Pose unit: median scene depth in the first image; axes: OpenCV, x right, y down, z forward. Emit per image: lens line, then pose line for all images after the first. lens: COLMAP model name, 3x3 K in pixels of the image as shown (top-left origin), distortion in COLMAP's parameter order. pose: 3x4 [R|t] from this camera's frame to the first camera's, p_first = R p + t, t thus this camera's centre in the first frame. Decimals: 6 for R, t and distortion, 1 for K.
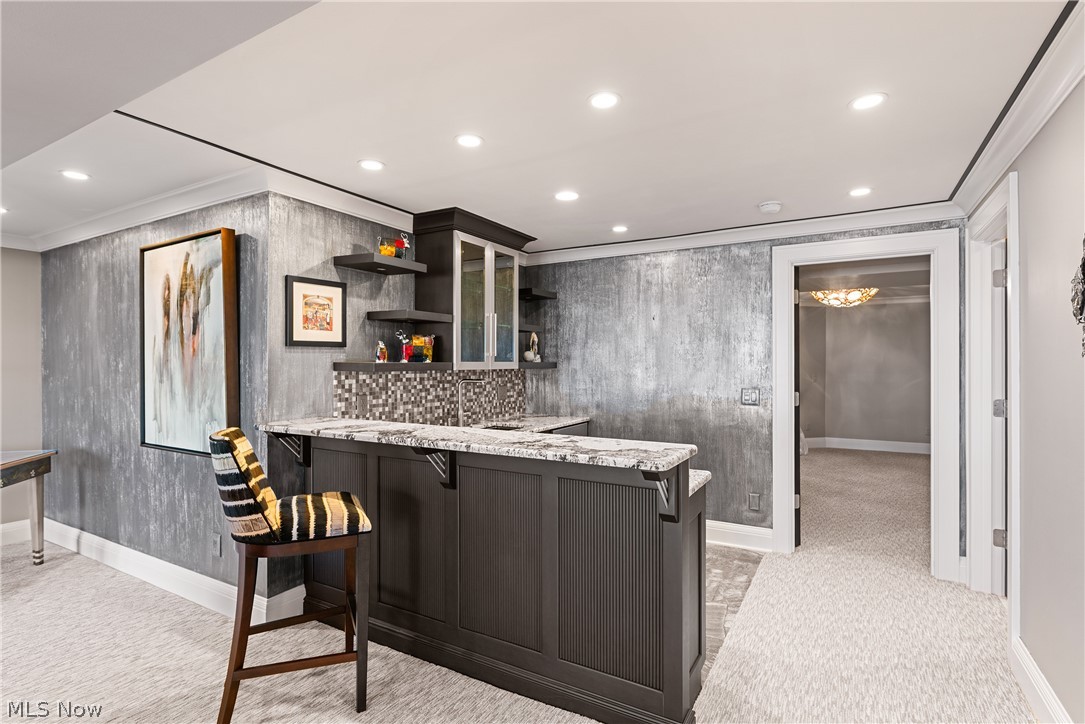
lens RADIAL K [[564.2, 0, 542.5], [0, 564.2, 362.0], [0, 0, 1]] dist [0.002380, 0.000120]
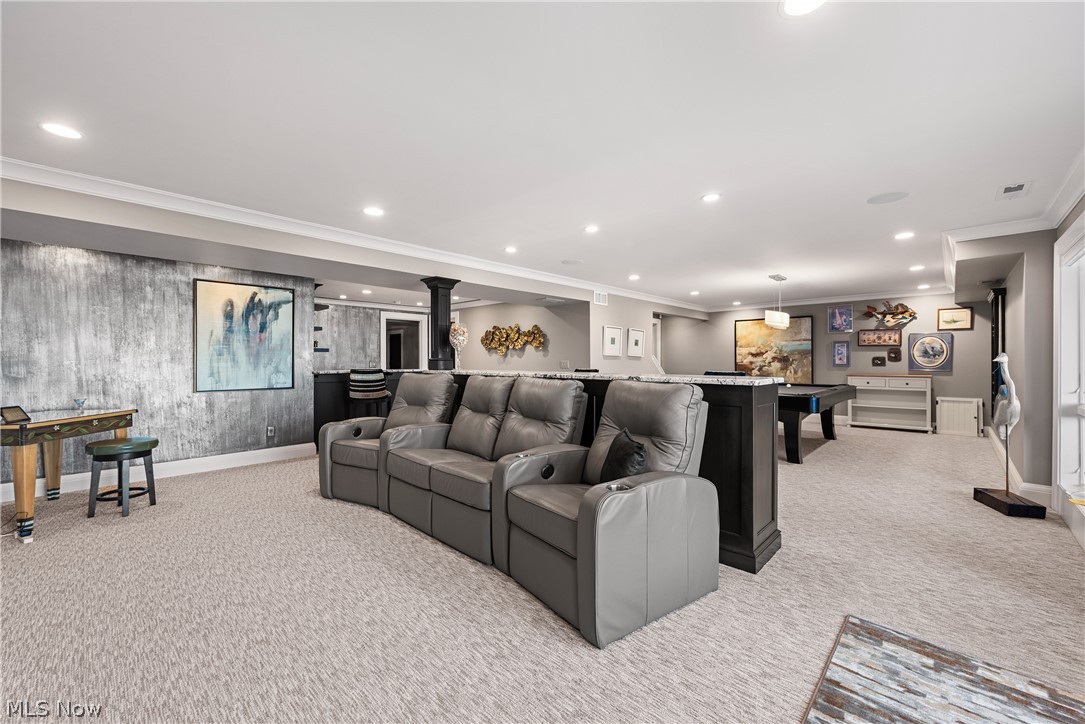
lens RADIAL K [[429.7, 0, 542.5], [0, 429.7, 362.0], [0, 0, 1]] dist [-0.000411, -0.000120]
pose [[0.248217, 0.003829, 0.968697, -1.720676], [-0.015019, 0.999887, -0.000104, 0.040541], [-0.968588, -0.014523, 0.248246, -0.358991]]
